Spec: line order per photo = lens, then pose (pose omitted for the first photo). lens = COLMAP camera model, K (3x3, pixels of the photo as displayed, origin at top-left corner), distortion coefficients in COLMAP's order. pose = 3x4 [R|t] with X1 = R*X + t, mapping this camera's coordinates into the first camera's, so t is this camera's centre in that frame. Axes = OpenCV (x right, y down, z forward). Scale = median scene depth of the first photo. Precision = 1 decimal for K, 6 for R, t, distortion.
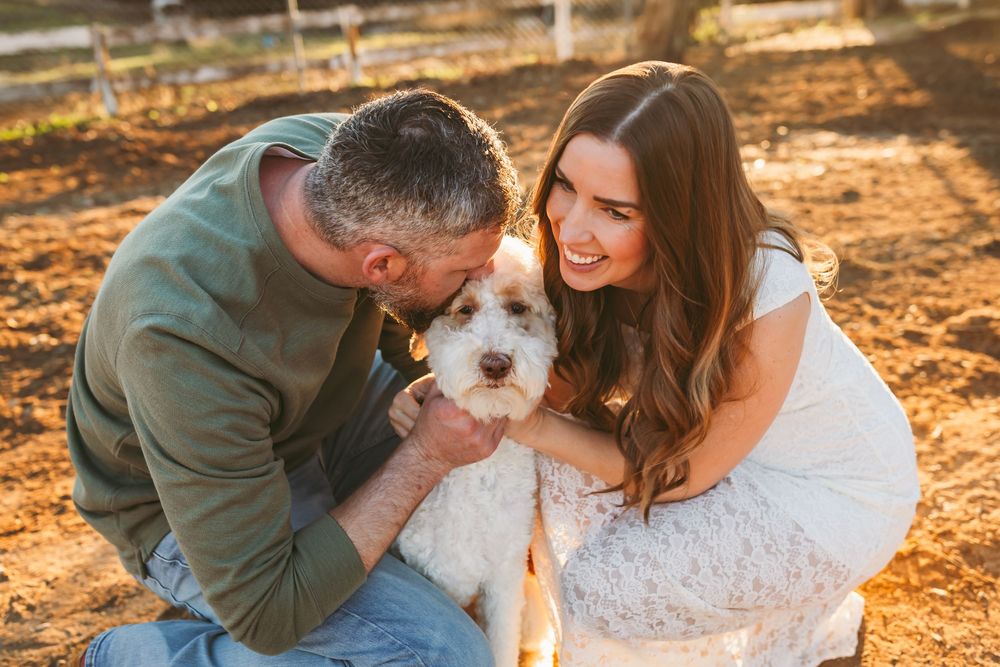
lens RADIAL K [[947.1, 0, 500.0], [0, 947.1, 333.5], [0, 0, 1]] dist [0.000126, -0.003849]
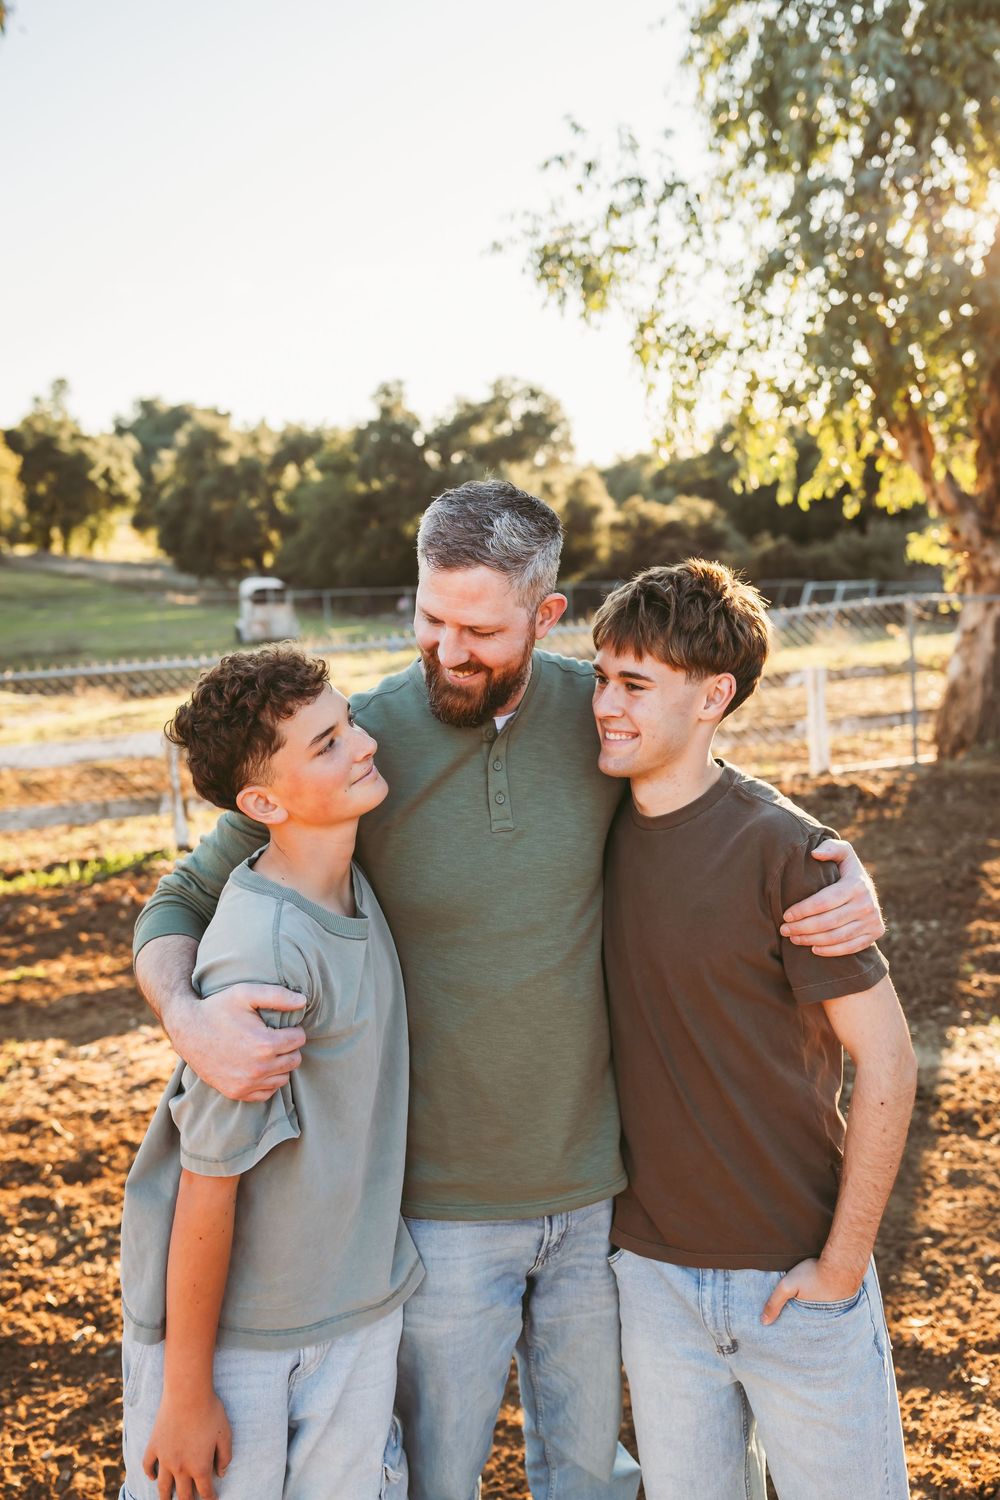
lens RADIAL K [[1457.7, 0, 500.0], [0, 1457.7, 750.0], [0, 0, 1]] dist [-0.004996, -0.010273]
pose [[0.987595, 0.026219, -0.154816, 0.009656], [-0.058585, 0.976292, -0.208378, -0.182828], [0.145682, 0.214863, 0.965718, -0.143490]]
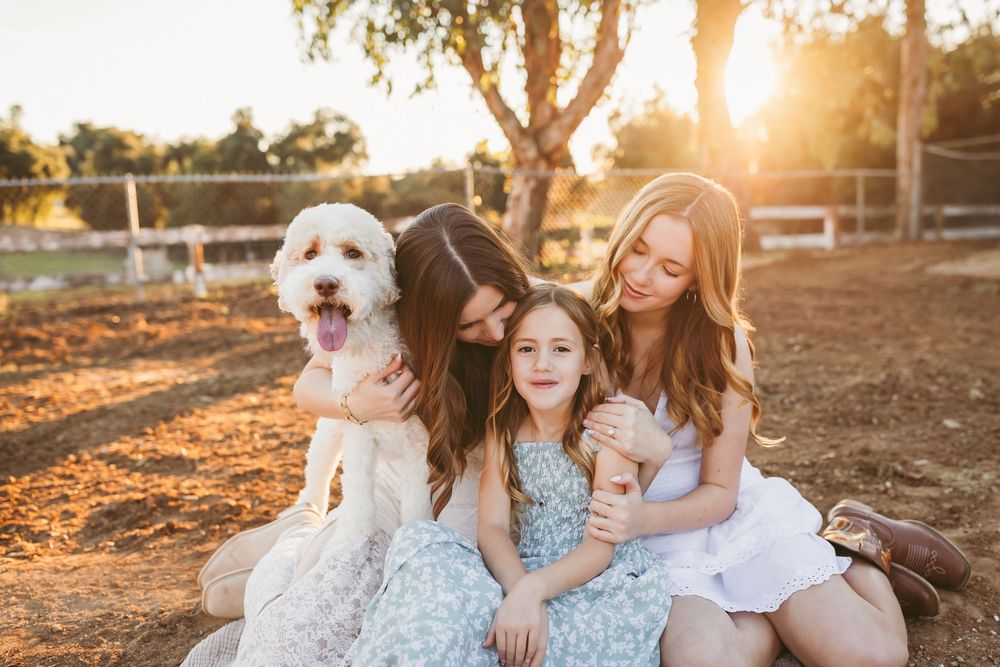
lens RADIAL K [[960.8, 0, 500.0], [0, 960.8, 333.5], [0, 0, 1]] dist [0.006615, -0.001808]
pose [[0.999573, 0.023779, 0.016980, 0.386840], [-0.018840, 0.968699, -0.247522, 0.066002], [-0.022335, 0.247096, 0.968734, -0.029503]]
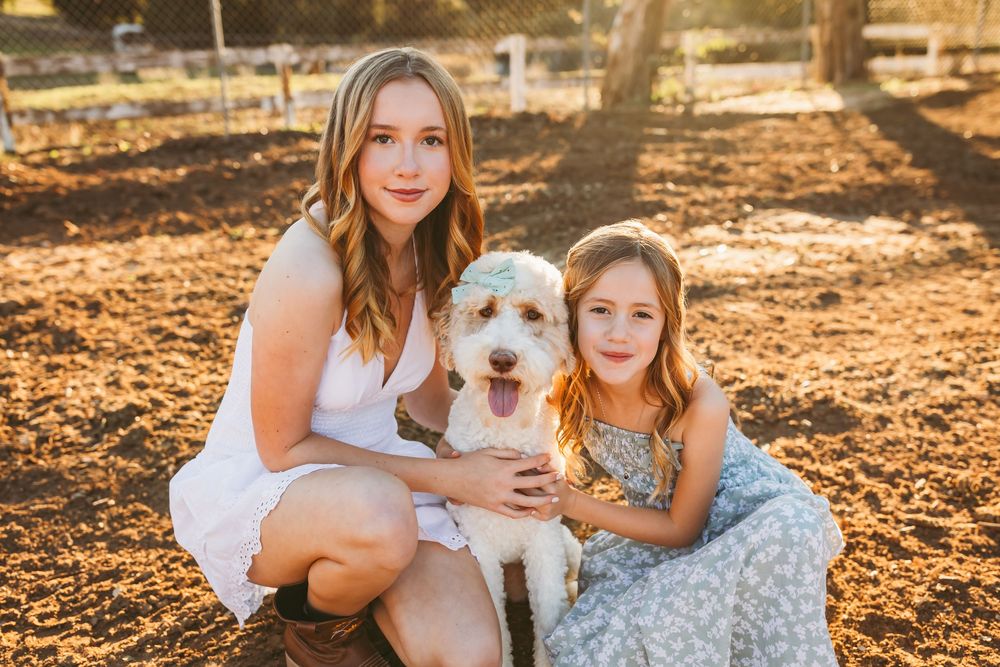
lens RADIAL K [[951.4, 0, 493.5], [0, 951.4, 334.9], [0, 0, 1]] dist [0.006310, -0.005433]
pose [[0.998664, 0.036324, 0.036748, 0.047853], [-0.034724, 0.998459, -0.043278, -0.072971], [-0.038263, 0.041944, 0.998387, 0.187255]]
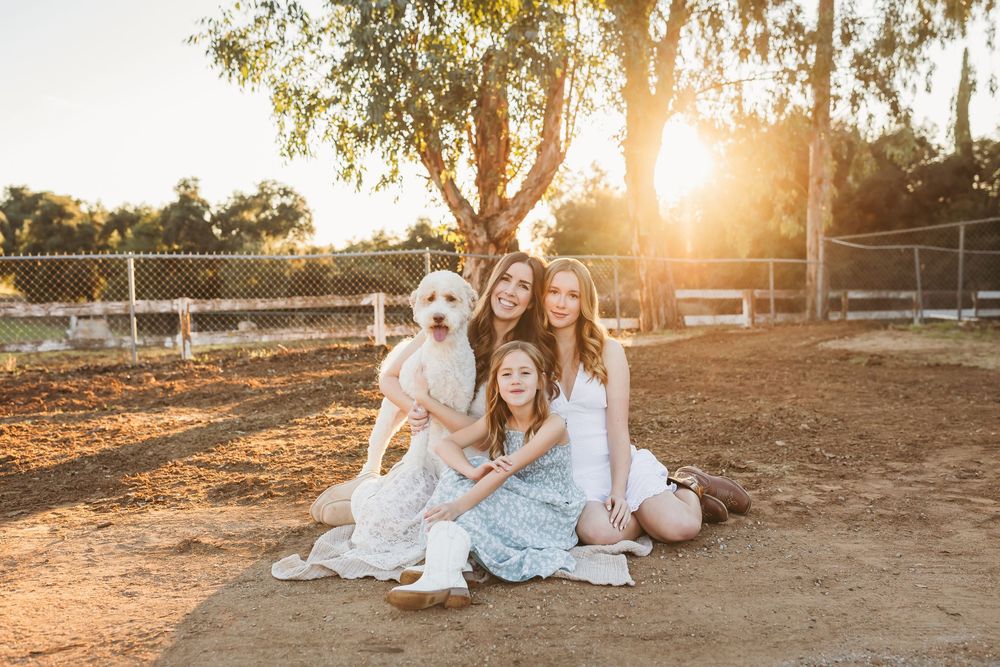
lens RADIAL K [[967.7, 0, 500.0], [0, 967.7, 333.5], [0, 0, 1]] dist [-0.010780, -0.007689]
pose [[0.996230, 0.040576, 0.076674, 0.337004], [-0.013704, 0.946380, -0.322765, 0.195818], [-0.085660, 0.320497, 0.943368, -0.383181]]
